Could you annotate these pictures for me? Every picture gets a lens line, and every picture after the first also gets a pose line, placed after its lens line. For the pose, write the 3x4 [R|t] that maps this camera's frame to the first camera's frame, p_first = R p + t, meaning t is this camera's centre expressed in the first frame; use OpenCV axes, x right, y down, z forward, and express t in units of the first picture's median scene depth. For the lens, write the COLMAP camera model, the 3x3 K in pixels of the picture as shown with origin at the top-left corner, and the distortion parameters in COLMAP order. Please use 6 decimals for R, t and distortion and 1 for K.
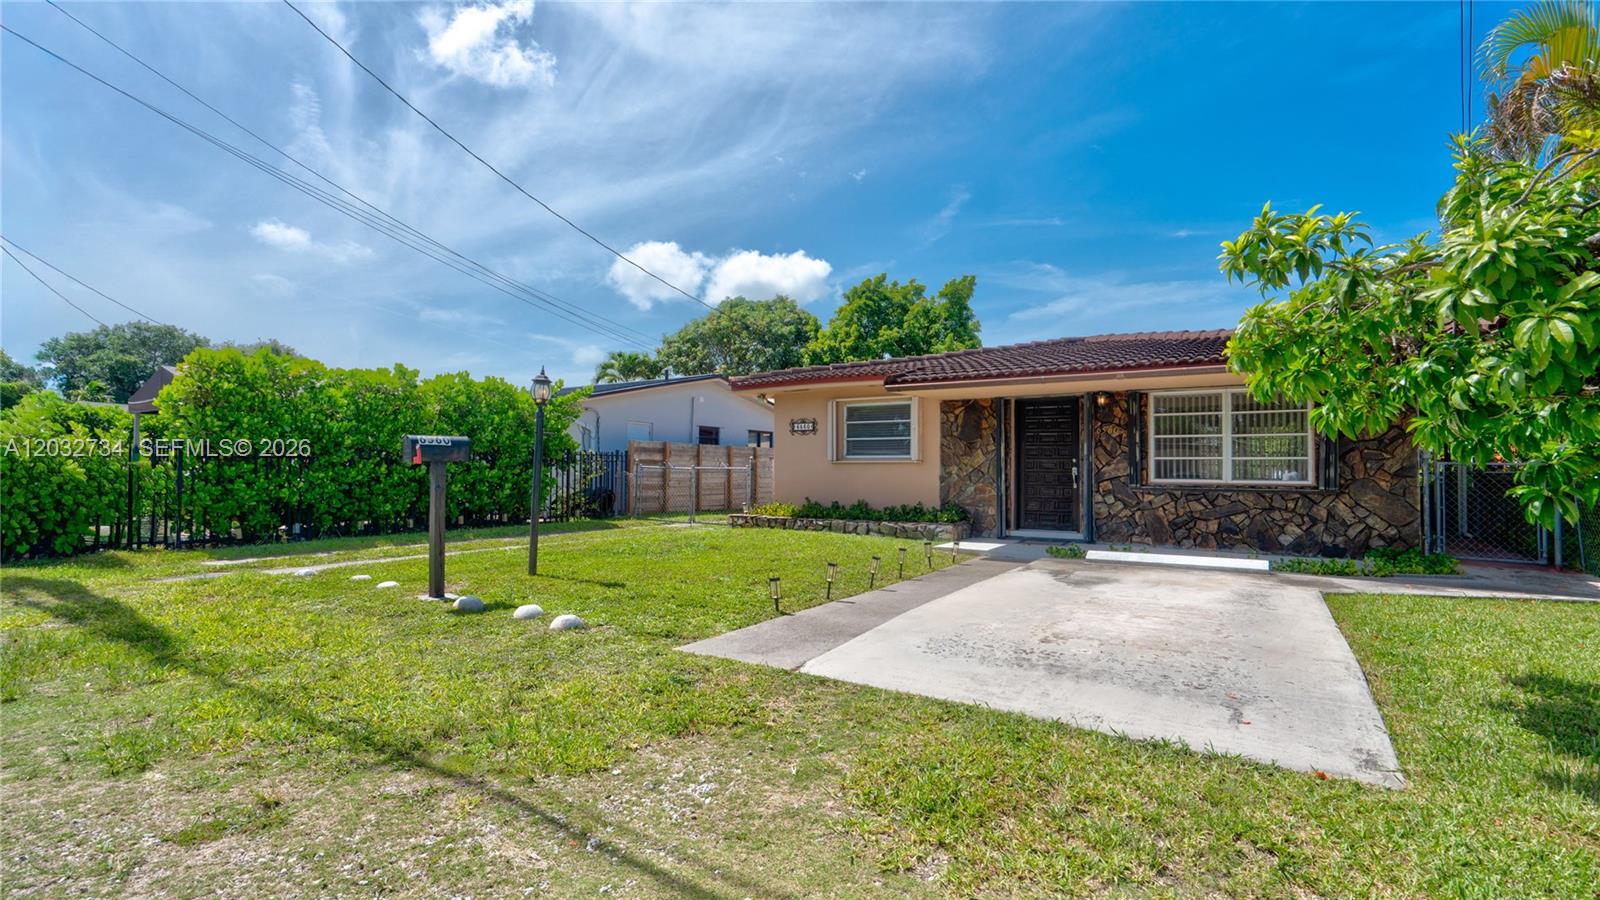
lens RADIAL K [[726.4, 0, 808.0], [0, 726.4, 455.3], [0, 0, 1]] dist [-0.009757, 0.005171]
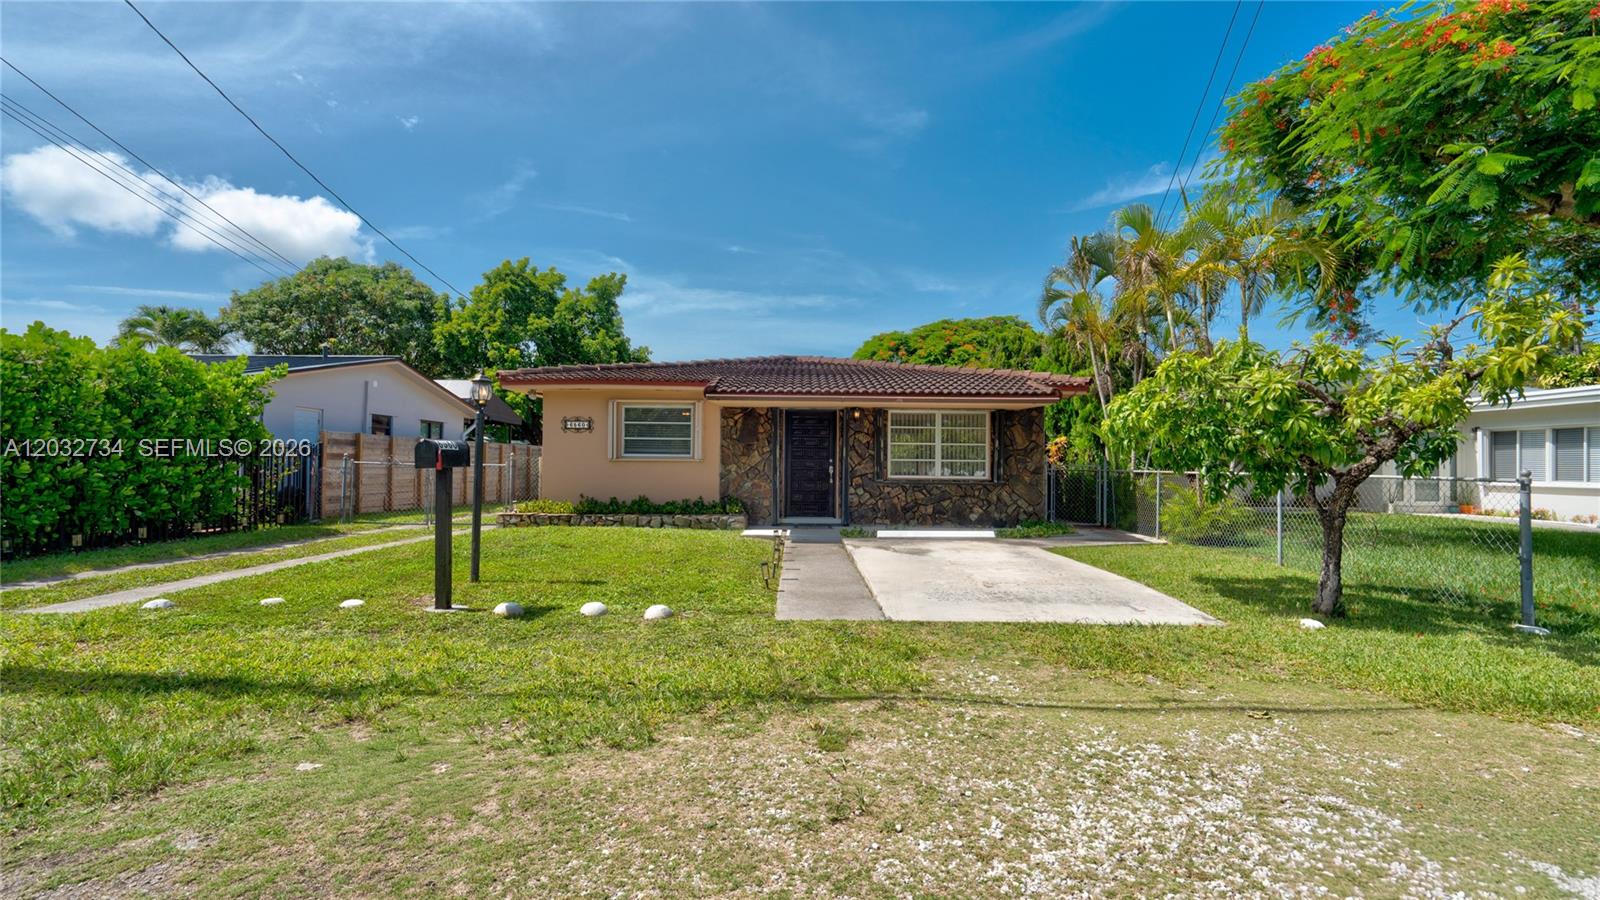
lens RADIAL K [[727.8, 0, 808.2], [0, 727.8, 444.9], [0, 0, 1]] dist [-0.006174, 0.003537]
pose [[0.839041, 0.016215, 0.543827, -0.324421], [-0.015489, 0.999863, -0.005916, -0.011276], [-0.543848, -0.003460, 0.839177, -0.033293]]
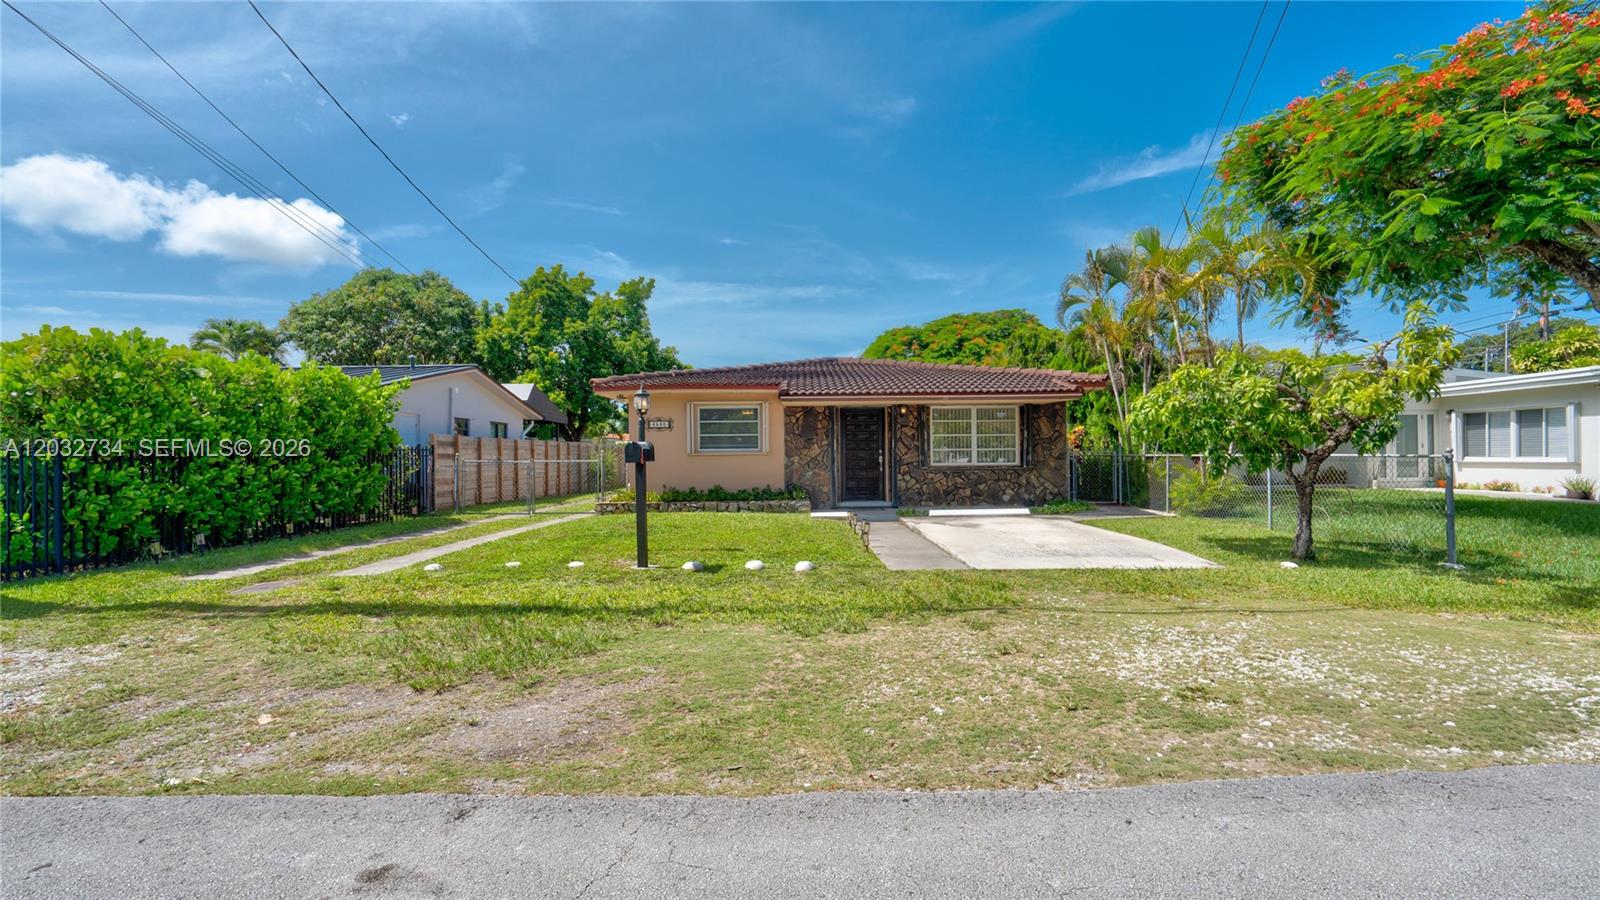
lens RADIAL K [[727.8, 0, 808.2], [0, 727.8, 444.9], [0, 0, 1]] dist [-0.006174, 0.003537]
pose [[0.839642, -0.006860, 0.543097, -0.494876], [0.004326, 0.999973, 0.005943, -0.013886], [-0.543123, -0.002640, 0.839649, -0.123224]]
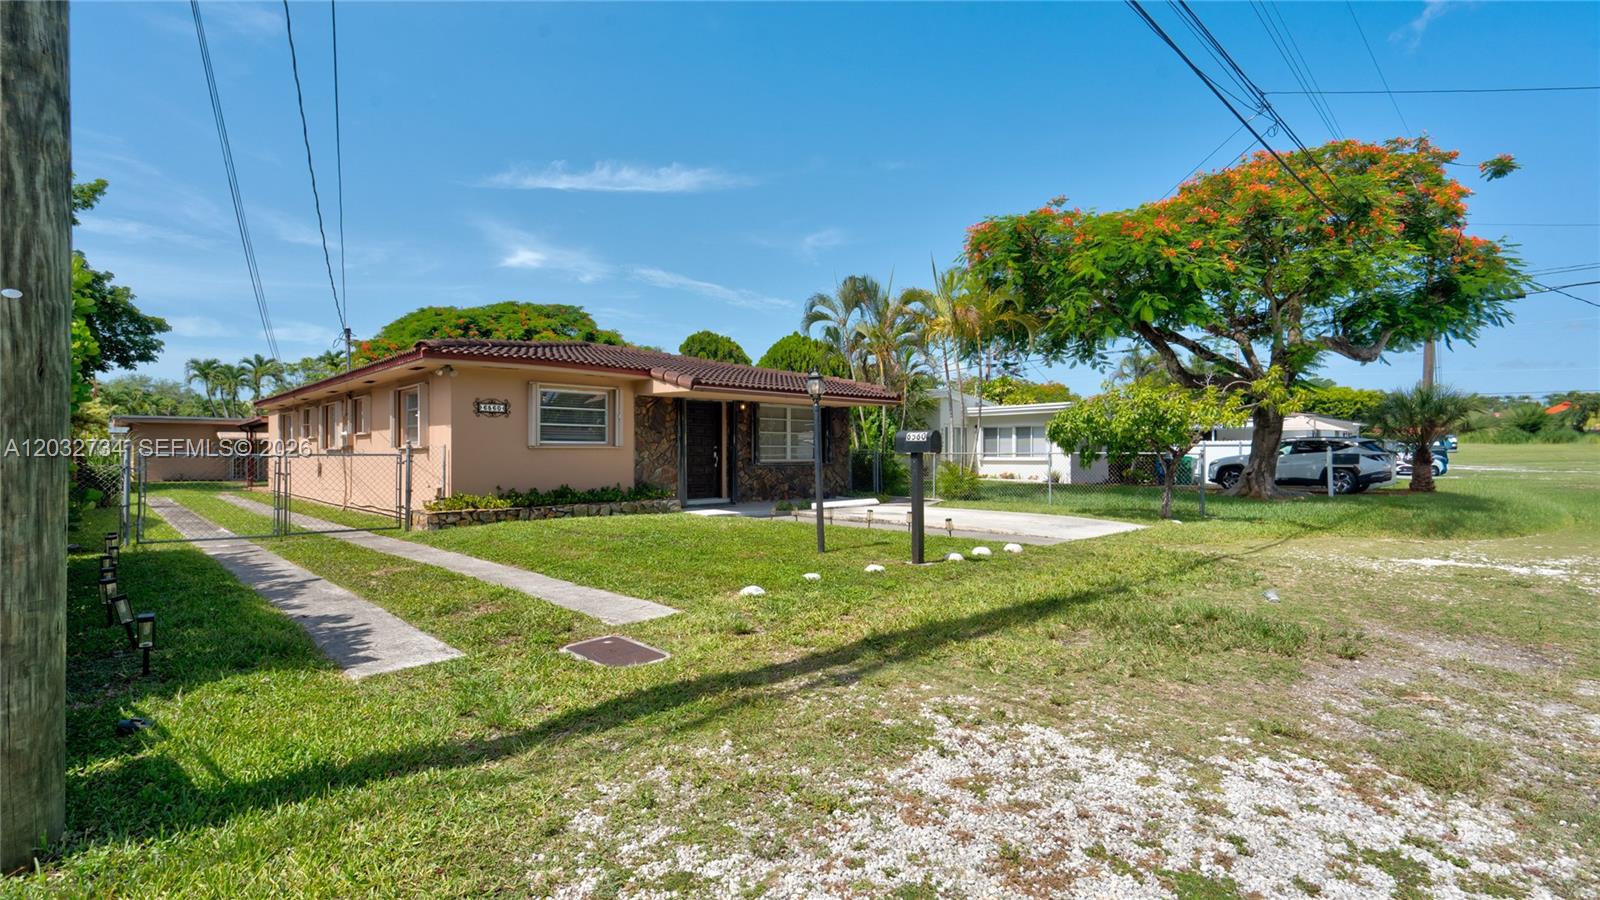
lens RADIAL K [[729.4, 0, 805.7], [0, 729.4, 456.0], [0, 0, 1]] dist [-0.012538, 0.010477]
pose [[0.233908, -0.010413, 0.972203, -0.895678], [-0.016522, 0.999756, 0.014683, 0.000388], [-0.972118, -0.019497, 0.233679, 0.459380]]
